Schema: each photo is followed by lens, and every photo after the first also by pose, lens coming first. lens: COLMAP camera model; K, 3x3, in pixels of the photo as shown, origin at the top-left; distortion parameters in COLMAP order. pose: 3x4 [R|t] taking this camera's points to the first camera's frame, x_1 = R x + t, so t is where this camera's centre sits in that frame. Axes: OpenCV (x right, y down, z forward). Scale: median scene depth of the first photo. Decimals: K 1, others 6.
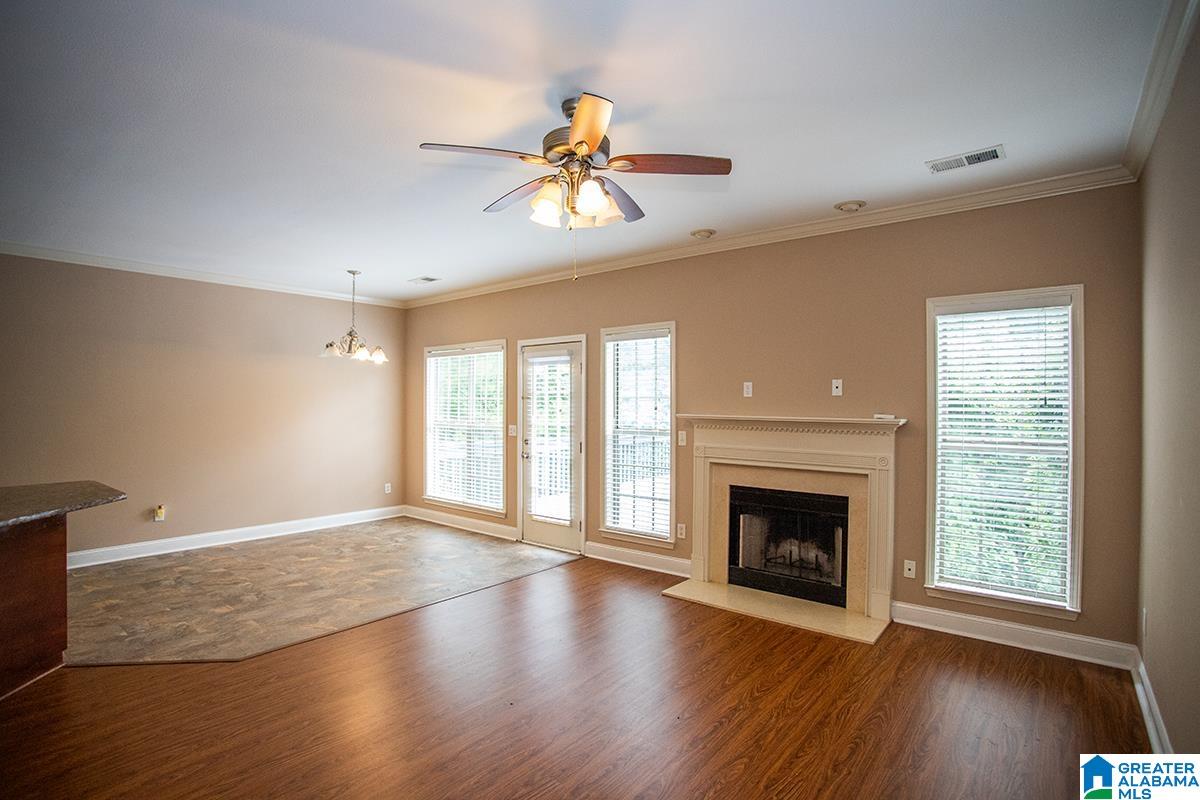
lens RADIAL K [[598.0, 0, 598.4], [0, 598.0, 404.5], [0, 0, 1]] dist [-0.071525, 0.032178]
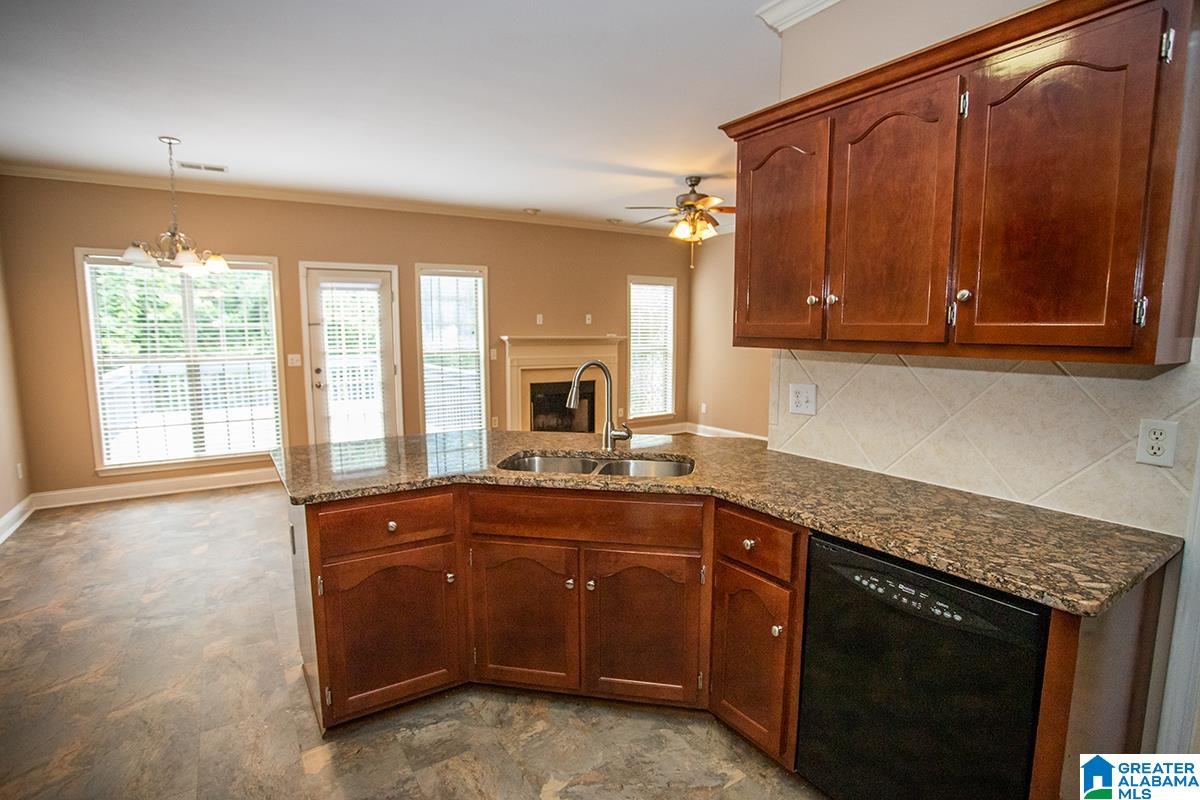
lens RADIAL K [[598.0, 0, 598.4], [0, 598.0, 404.5], [0, 0, 1]] dist [-0.071525, 0.032178]
pose [[0.309263, -0.121509, 0.943182, -1.078168], [0.004304, 0.991972, 0.126383, -0.001493], [-0.950967, -0.035026, 0.307303, 0.349863]]
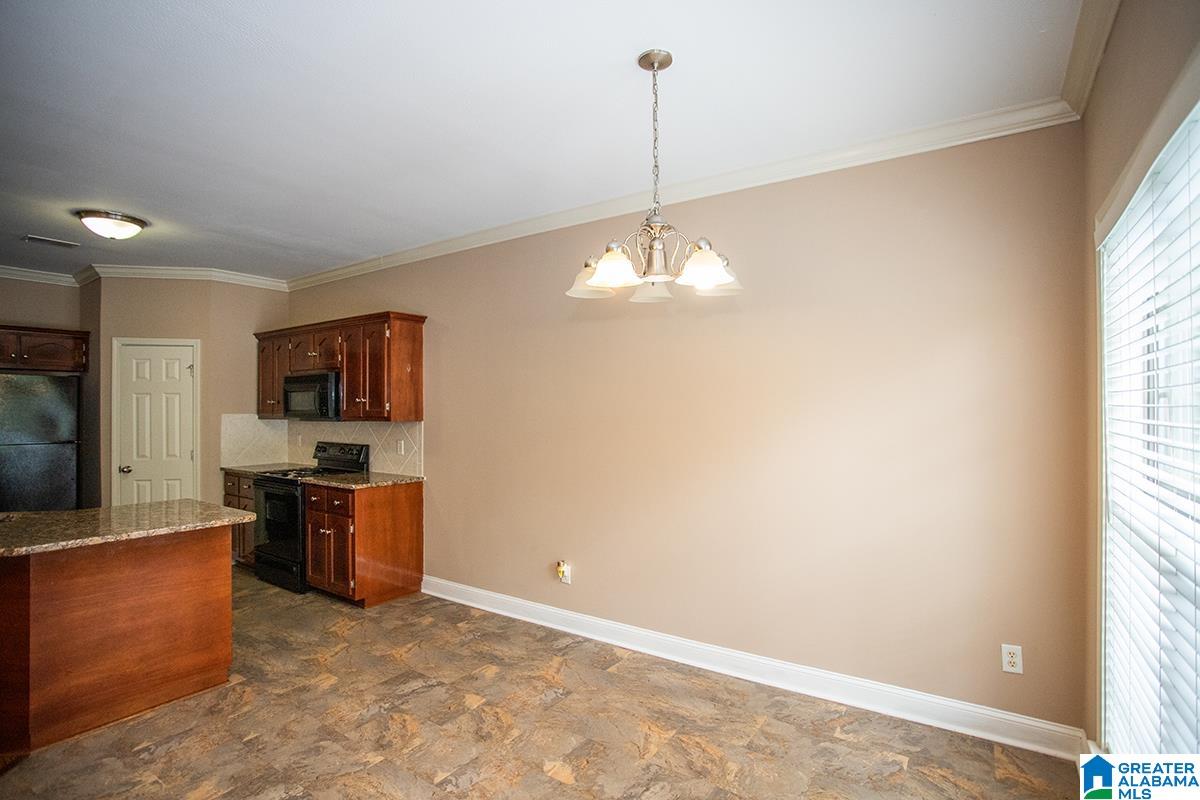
lens RADIAL K [[580.2, 0, 598.3], [0, 580.2, 406.3], [0, 0, 1]] dist [-0.069187, 0.026509]
pose [[0.095990, -0.009342, -0.995338, -0.077603], [-0.002692, 0.999950, -0.009644, -0.002466], [0.995379, 0.003605, 0.095960, 1.075151]]
